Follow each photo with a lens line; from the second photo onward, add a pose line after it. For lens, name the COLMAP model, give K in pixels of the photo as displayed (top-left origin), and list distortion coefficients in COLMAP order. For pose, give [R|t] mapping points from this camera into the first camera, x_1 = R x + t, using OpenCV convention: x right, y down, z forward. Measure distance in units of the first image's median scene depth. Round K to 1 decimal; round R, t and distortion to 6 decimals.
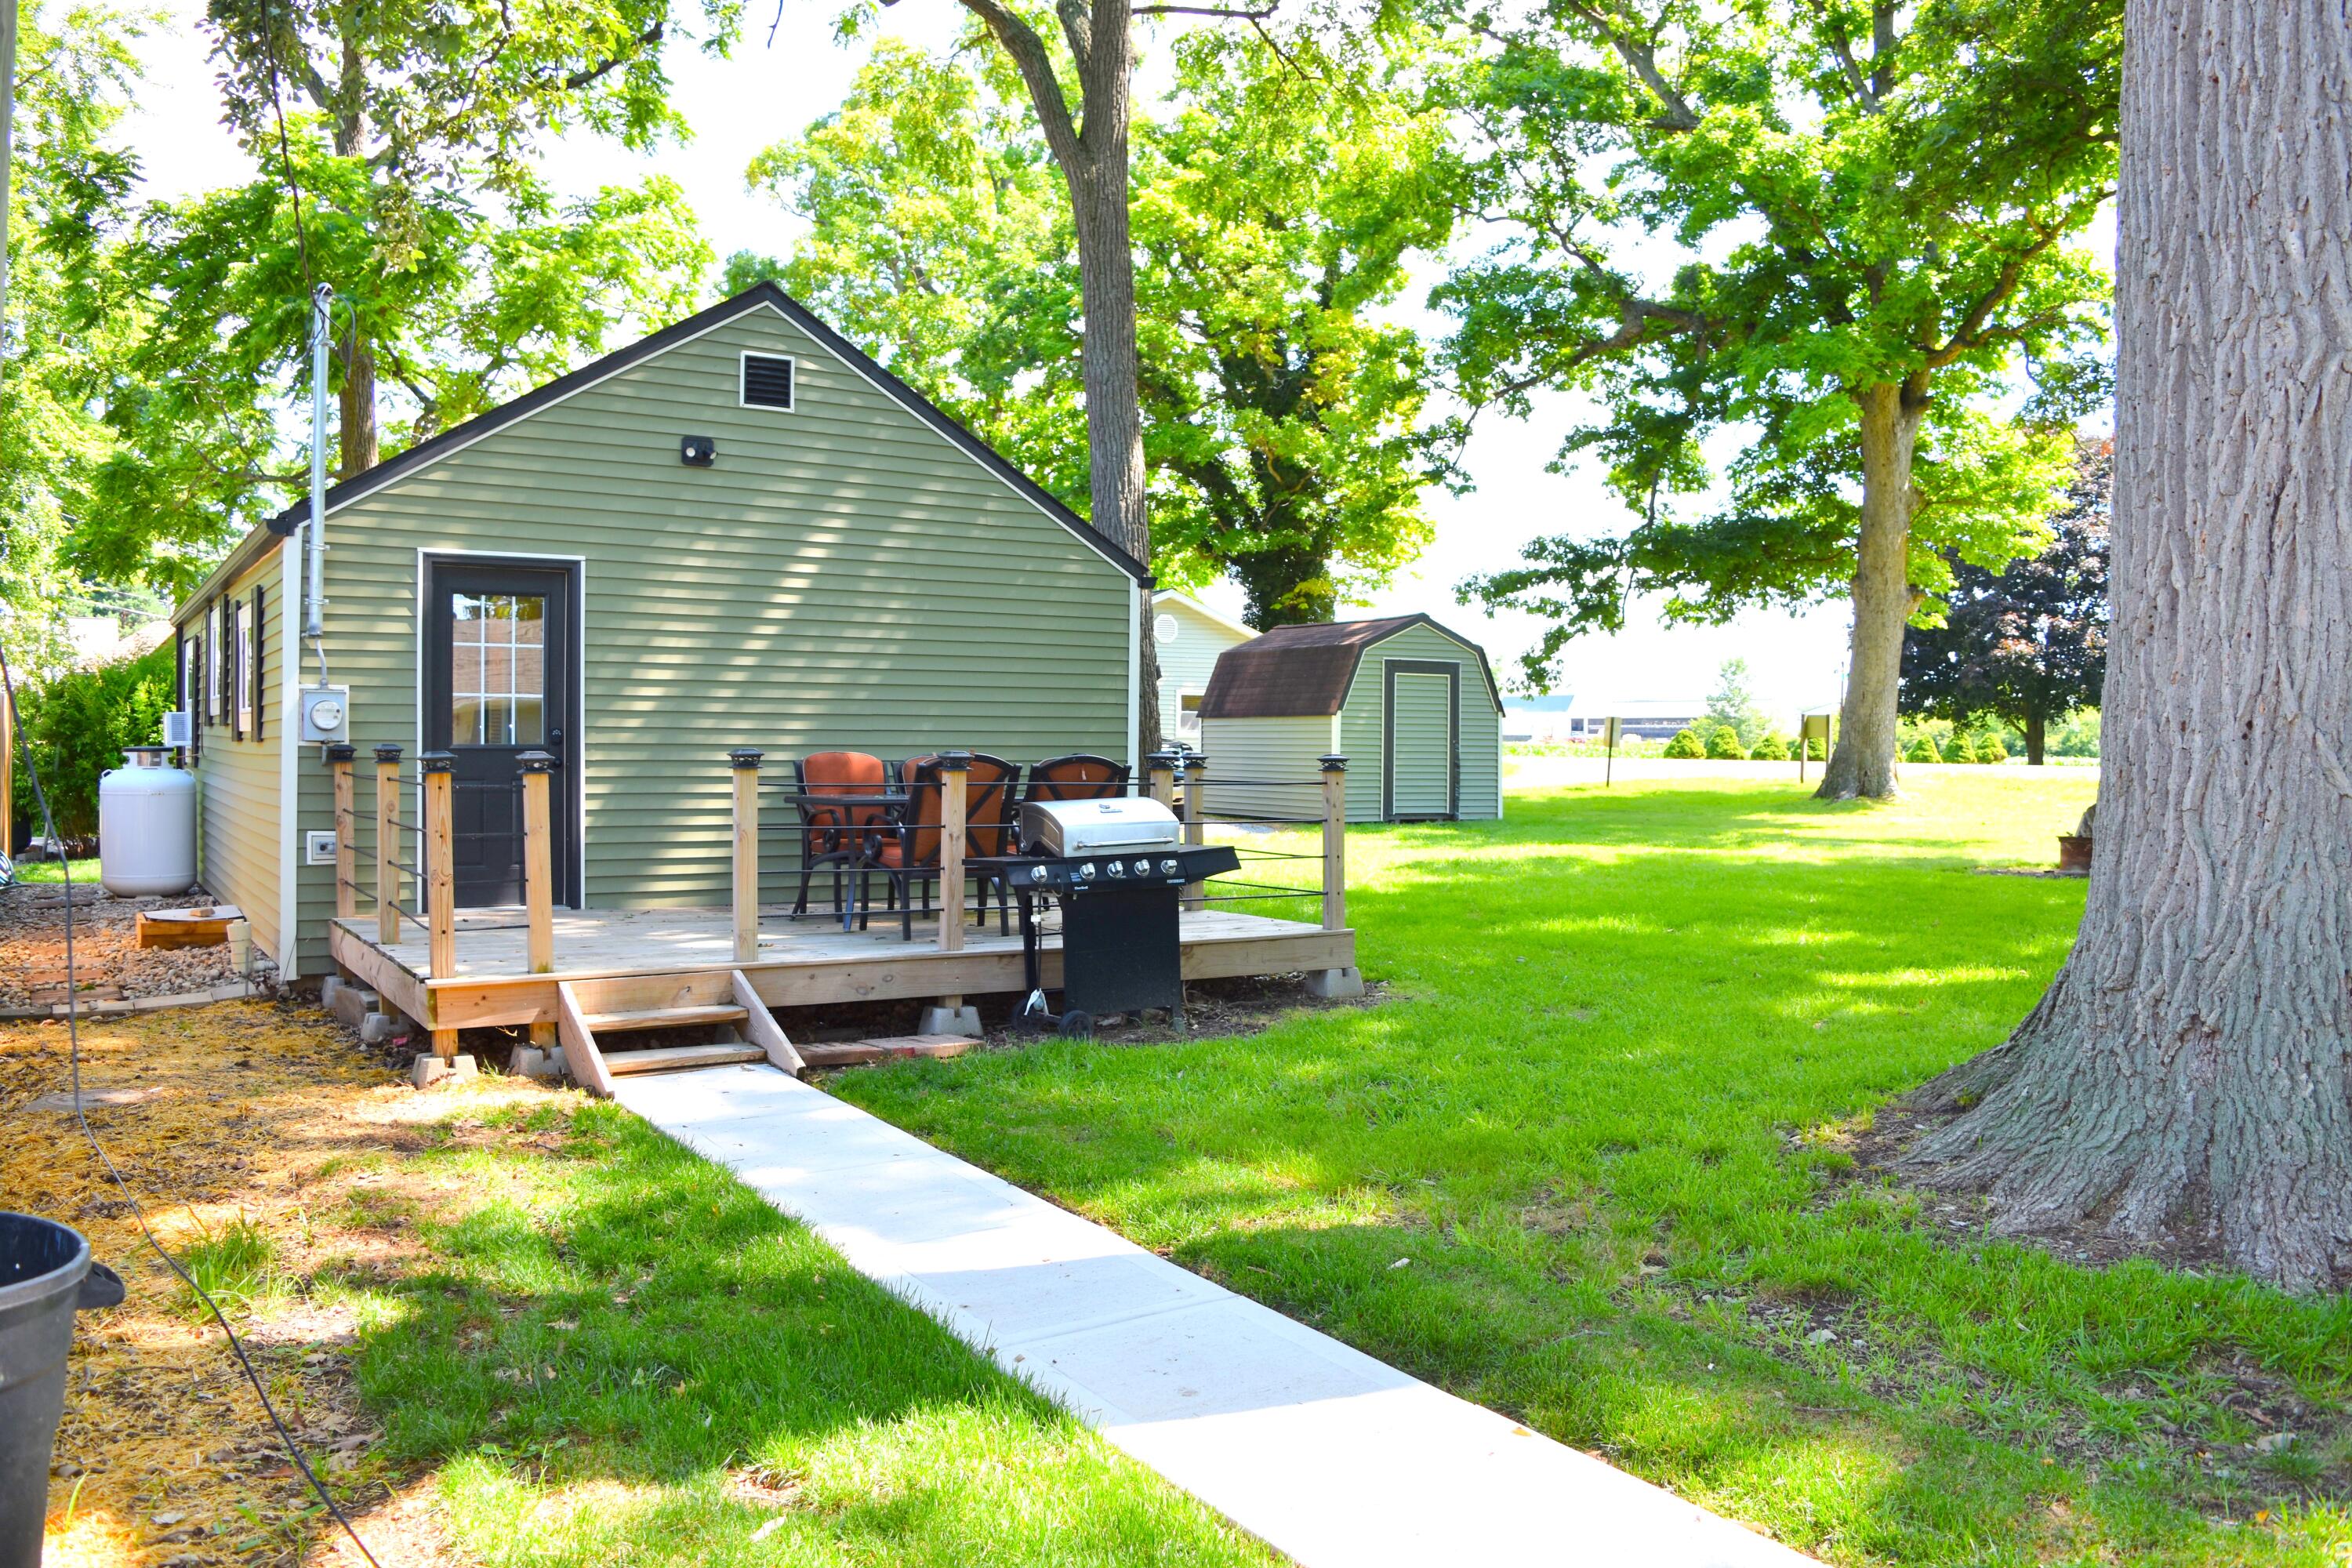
lens RADIAL K [[1879.0, 0, 1176.0], [0, 1879.0, 784.0], [0, 0, 1]] dist [-0.111749, 0.008355]
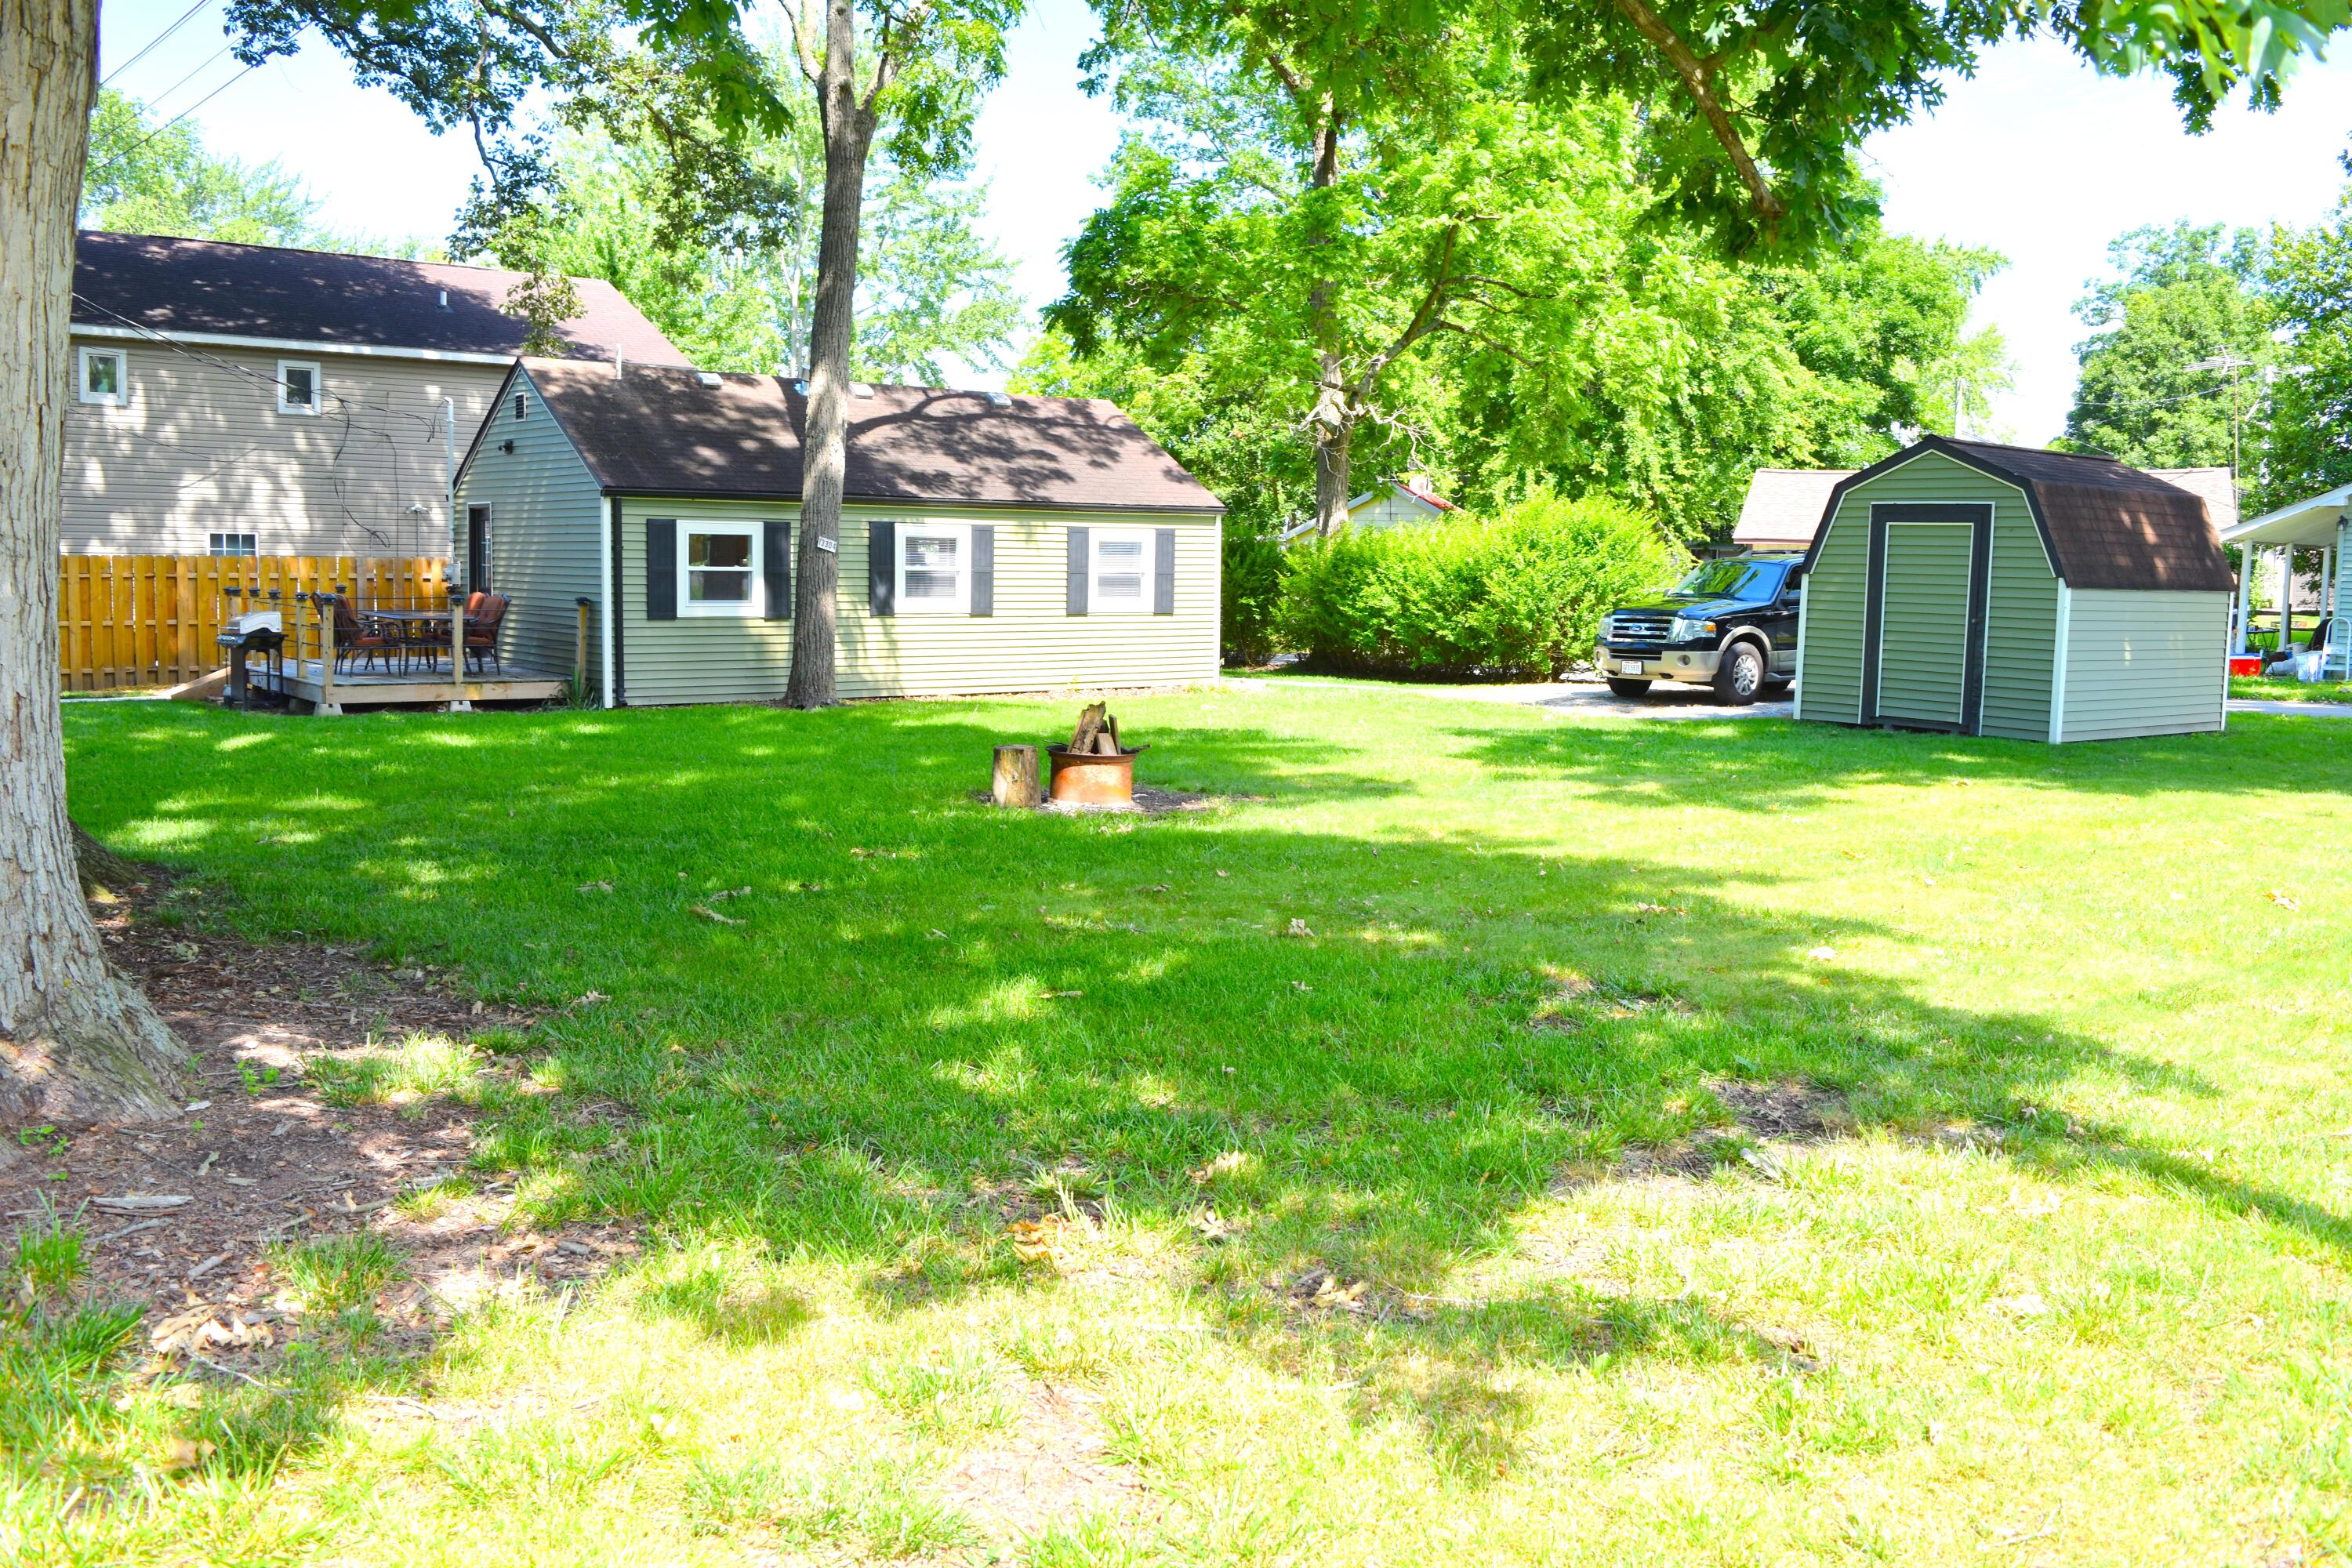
lens RADIAL K [[1954.8, 0, 1176.0], [0, 1954.8, 784.0], [0, 0, 1]] dist [-0.082653, 0.006697]
pose [[0.084164, 0.105471, -0.990854, 0.697114], [-0.041102, 0.993904, 0.102305, -0.019493], [0.995604, 0.032115, 0.087986, 0.546322]]
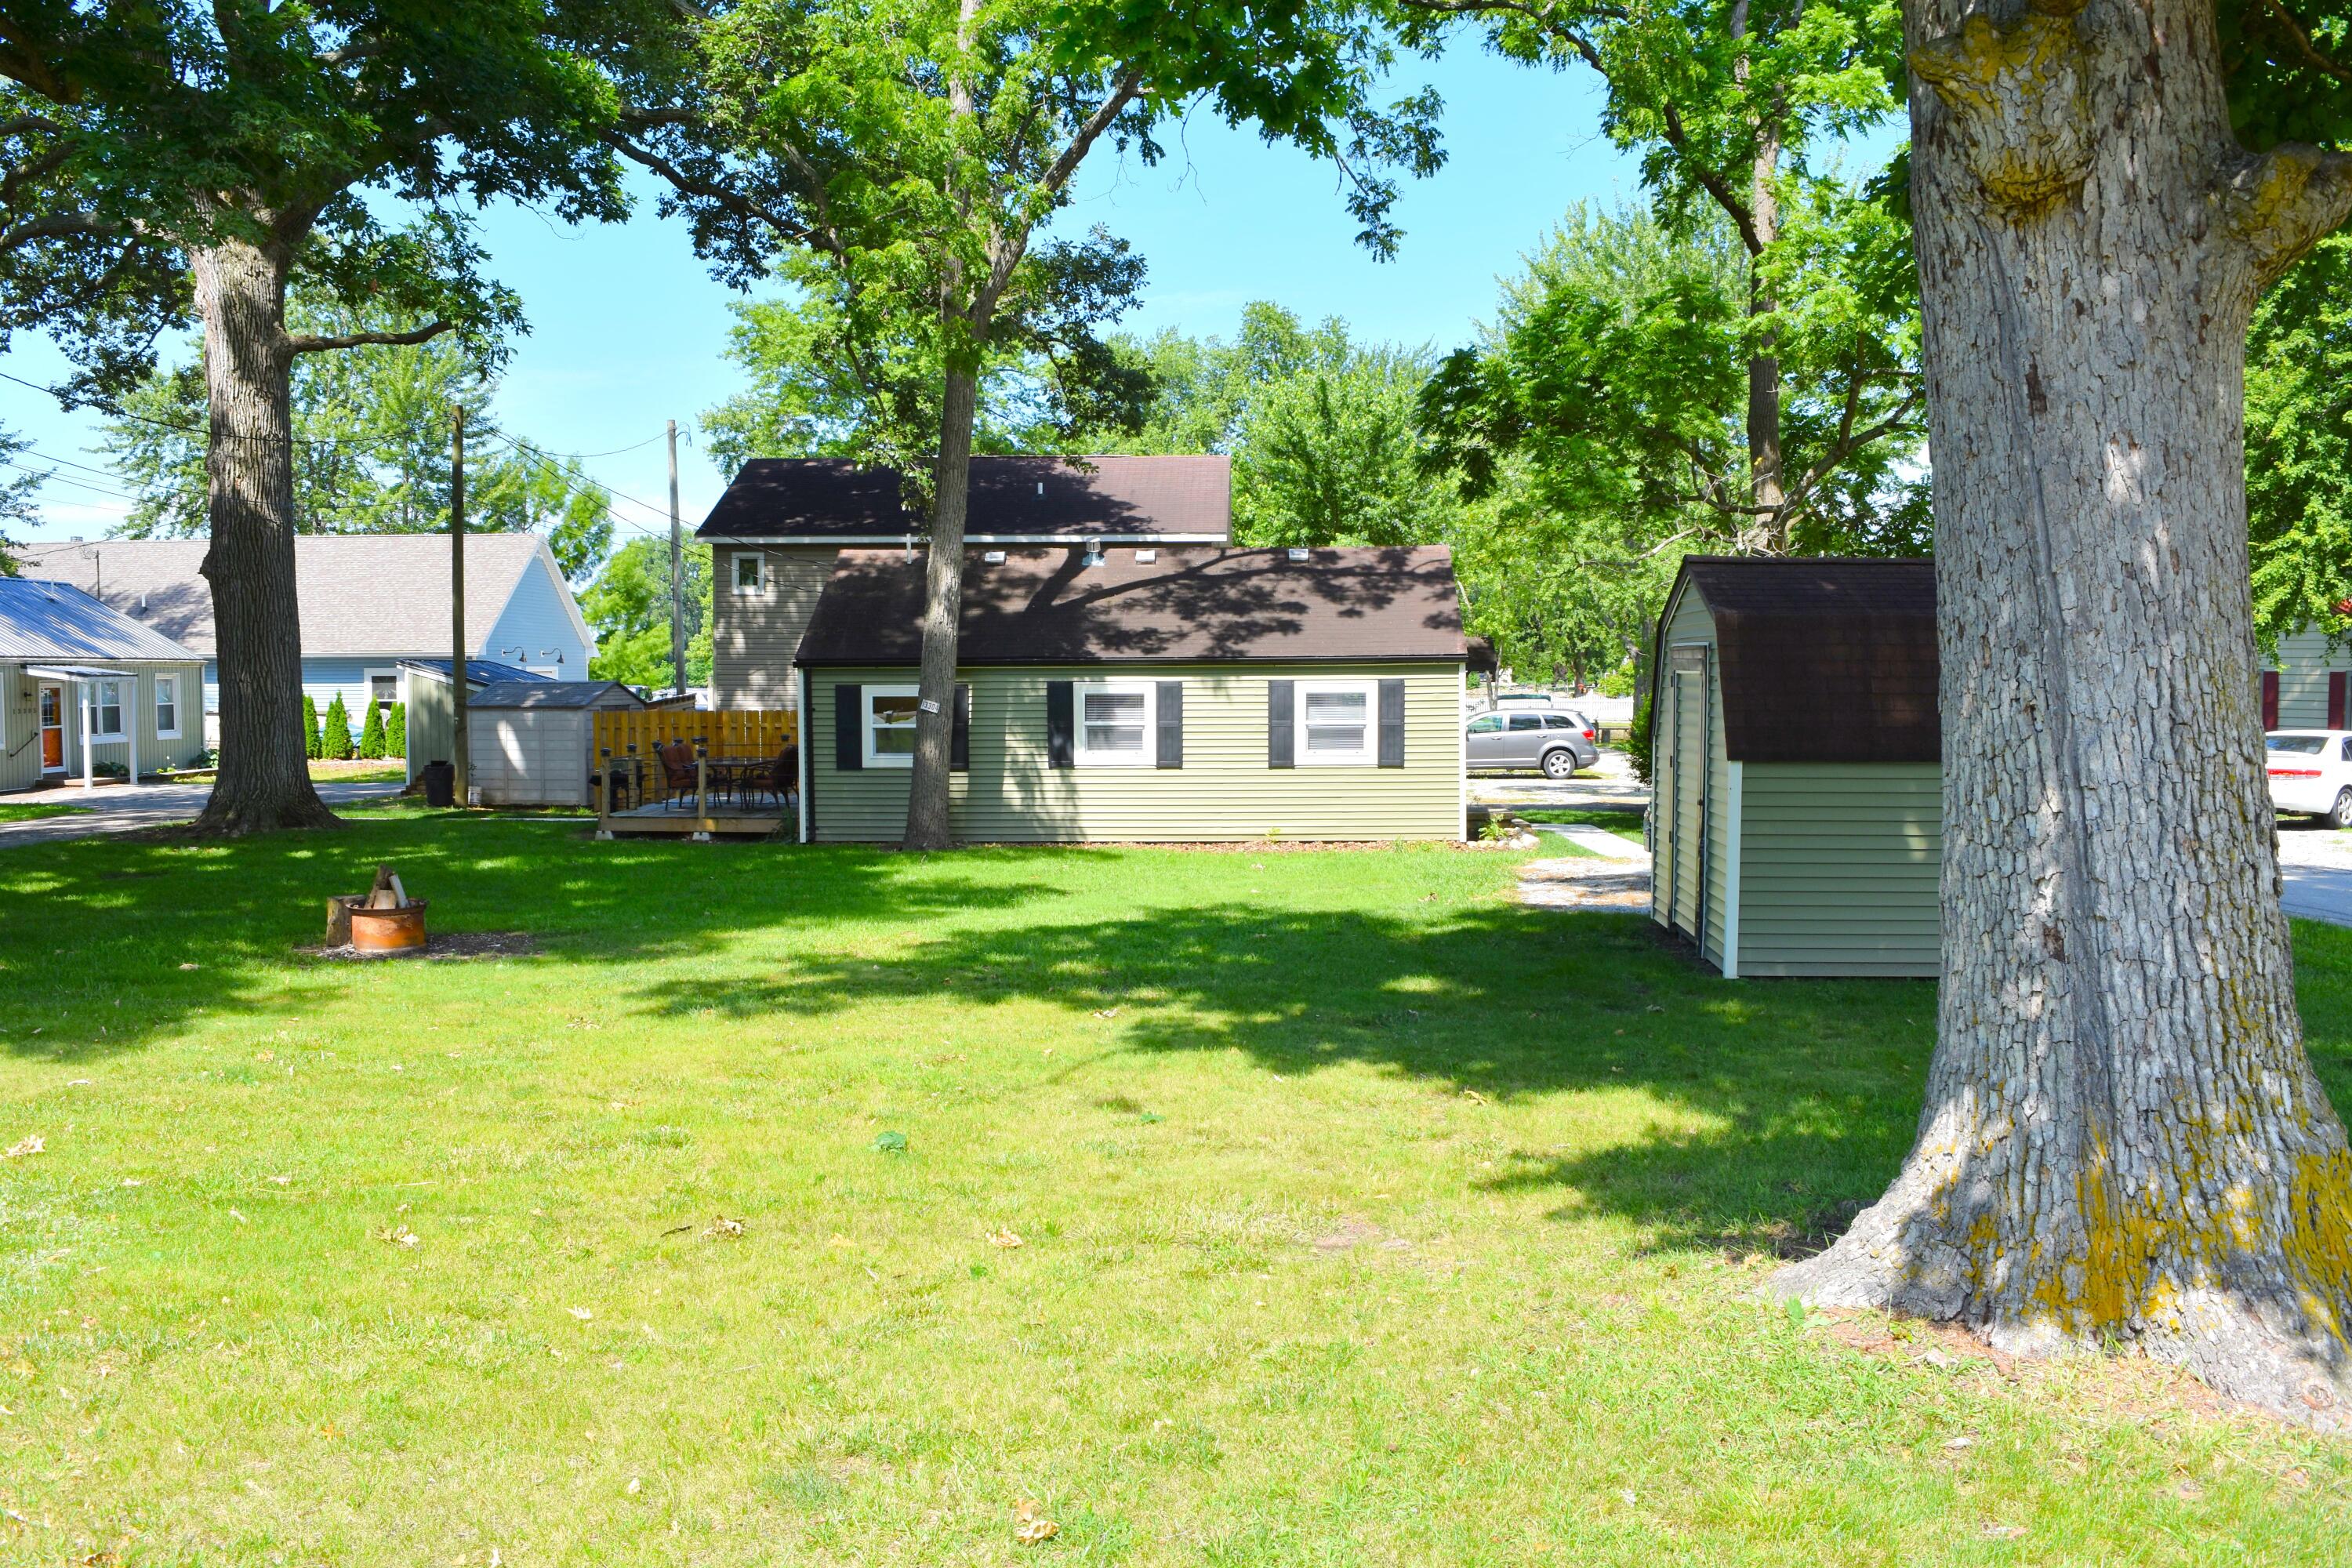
lens RADIAL K [[1903.5, 0, 1176.0], [0, 1903.5, 784.0], [0, 0, 1]] dist [-0.076165, 0.062456]
pose [[-0.597242, 0.048360, -0.800602, 0.545682], [-0.020489, 0.996935, 0.075504, -0.056261], [0.801800, 0.061498, -0.594420, 1.006811]]
